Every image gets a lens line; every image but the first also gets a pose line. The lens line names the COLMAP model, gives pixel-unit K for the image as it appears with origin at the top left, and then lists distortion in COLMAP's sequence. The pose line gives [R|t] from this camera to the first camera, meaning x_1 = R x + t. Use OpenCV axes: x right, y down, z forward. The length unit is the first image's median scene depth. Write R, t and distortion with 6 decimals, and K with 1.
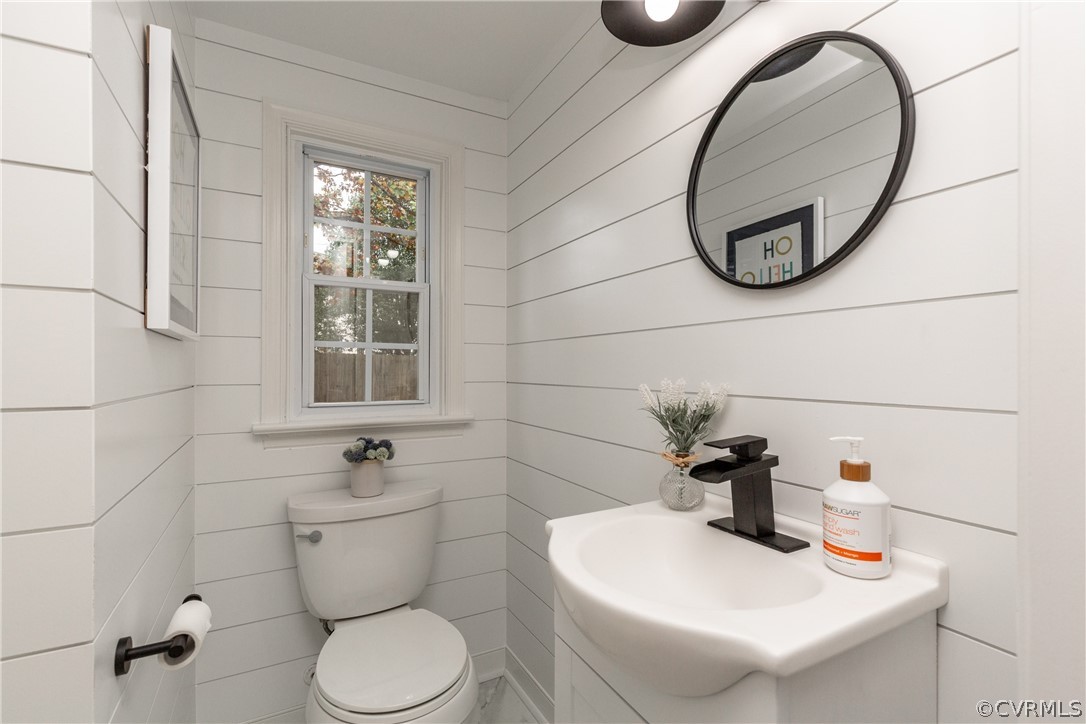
lens RADIAL K [[492.9, 0, 542.0], [0, 492.9, 370.3], [0, 0, 1]] dist [0.002620, 0.000463]
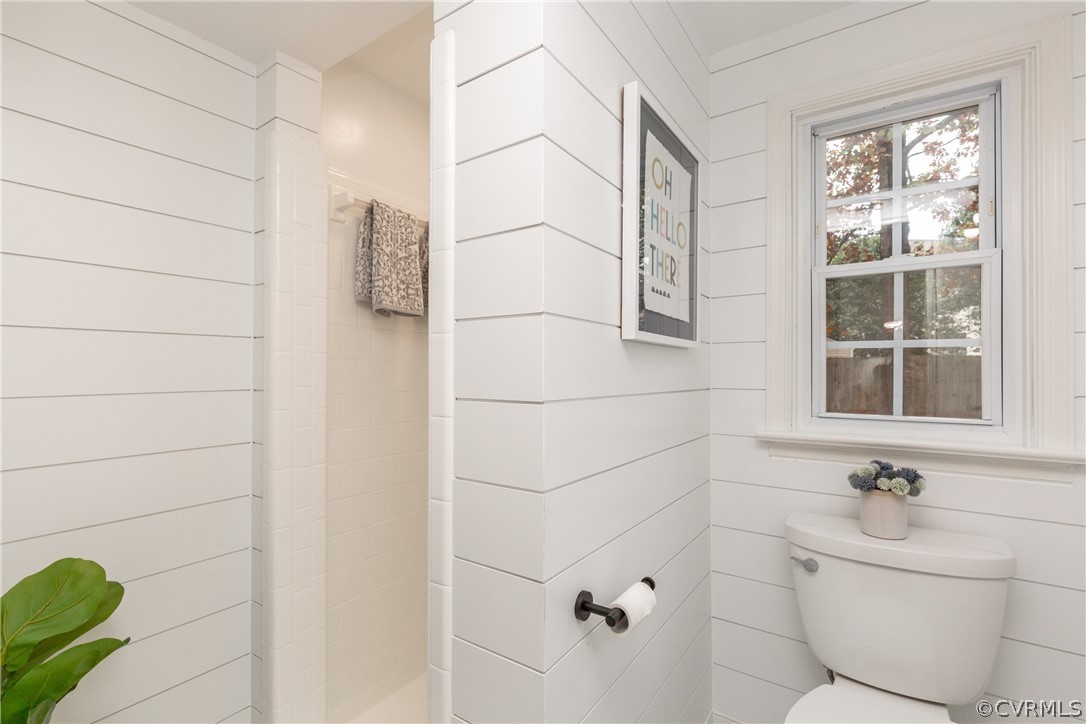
lens RADIAL K [[491.3, 0, 543.1], [0, 491.3, 368.4], [0, 0, 1]] dist [-0.001191, -0.000538]
pose [[0.455308, -0.006623, -0.890309, 0.094164], [-0.005412, 0.999933, -0.010206, -0.001018], [0.890318, 0.009465, 0.455242, 0.158832]]
